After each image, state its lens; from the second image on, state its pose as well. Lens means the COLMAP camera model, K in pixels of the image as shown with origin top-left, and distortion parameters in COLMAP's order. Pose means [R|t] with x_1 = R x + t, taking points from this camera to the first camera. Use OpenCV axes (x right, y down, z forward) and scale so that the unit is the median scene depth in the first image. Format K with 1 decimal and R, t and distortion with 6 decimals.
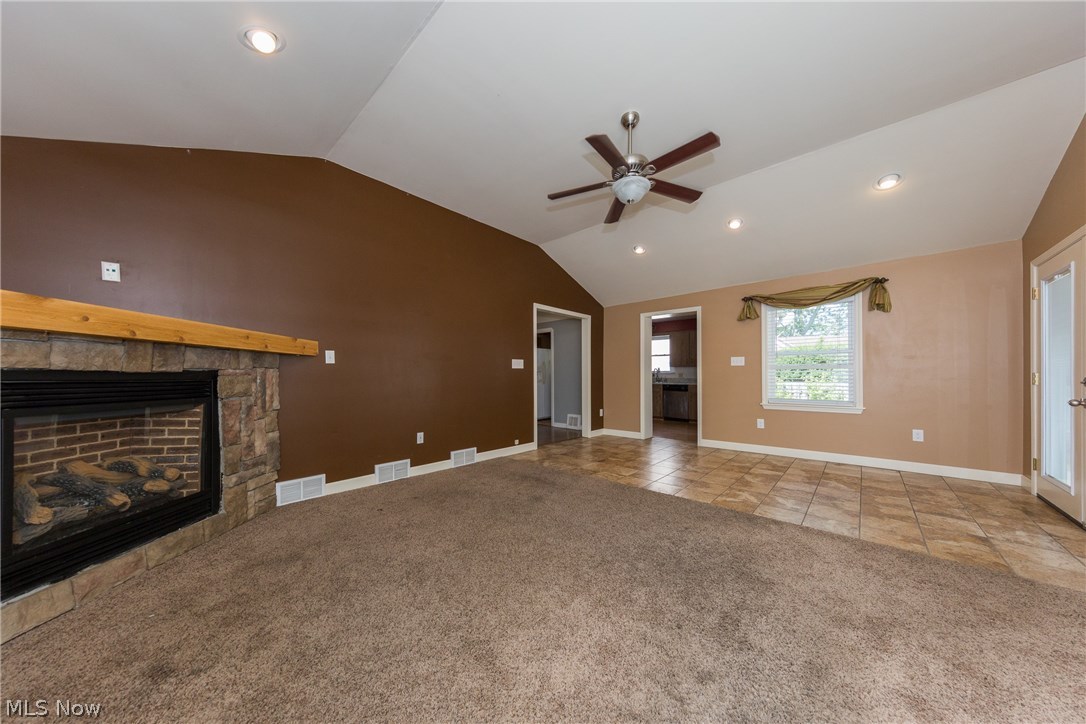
lens RADIAL K [[347.2, 0, 545.1], [0, 347.2, 378.0], [0, 0, 1]] dist [0.008106, -0.000029]
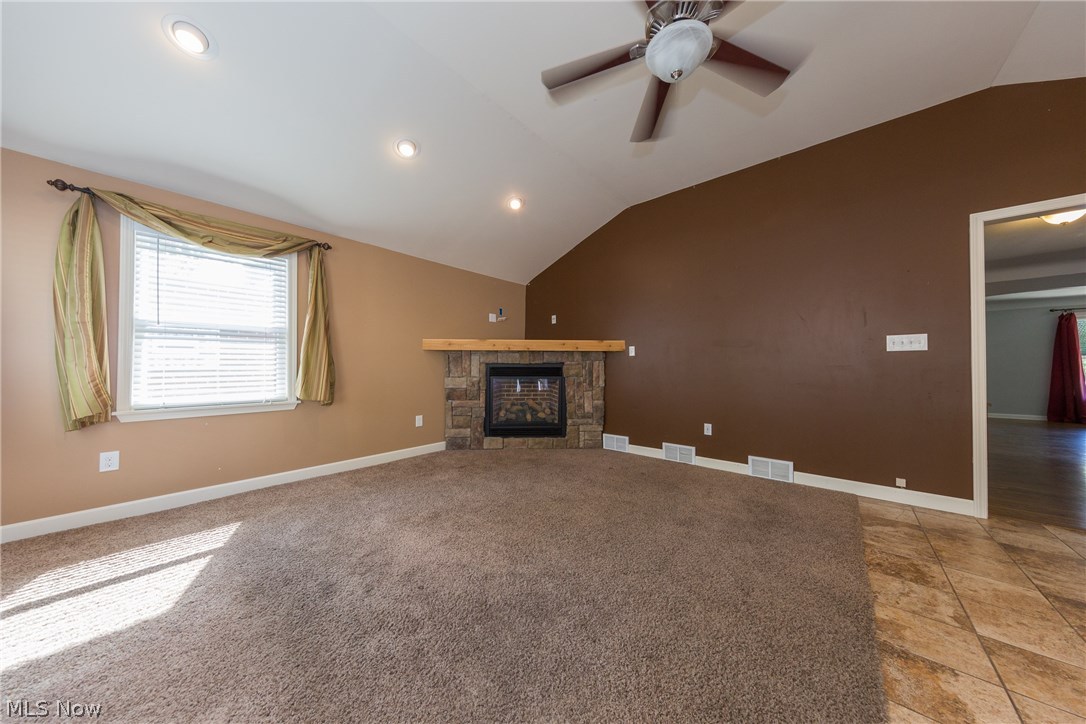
lens RADIAL K [[346.1, 0, 548.5], [0, 346.1, 364.5], [0, 0, 1]] dist [0.008393, -0.000110]
pose [[0.034399, -0.005833, -0.999391, 0.877198], [-0.003990, 0.999974, -0.005974, 0.000984], [0.999400, 0.004193, 0.034375, 0.783086]]
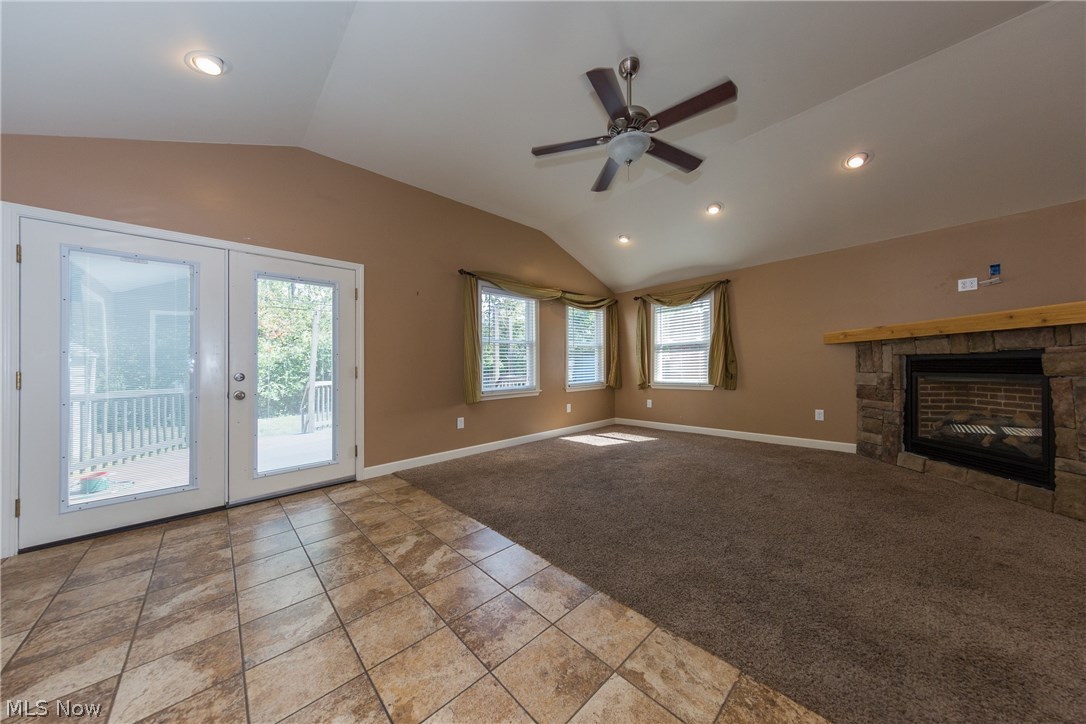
lens RADIAL K [[346.1, 0, 548.5], [0, 346.1, 364.5], [0, 0, 1]] dist [0.008393, -0.000110]
pose [[-0.996897, 0.021961, 0.075594, 0.394017], [0.021600, 0.999751, -0.005597, -0.000369], [-0.075698, -0.003947, -0.997123, 1.951725]]
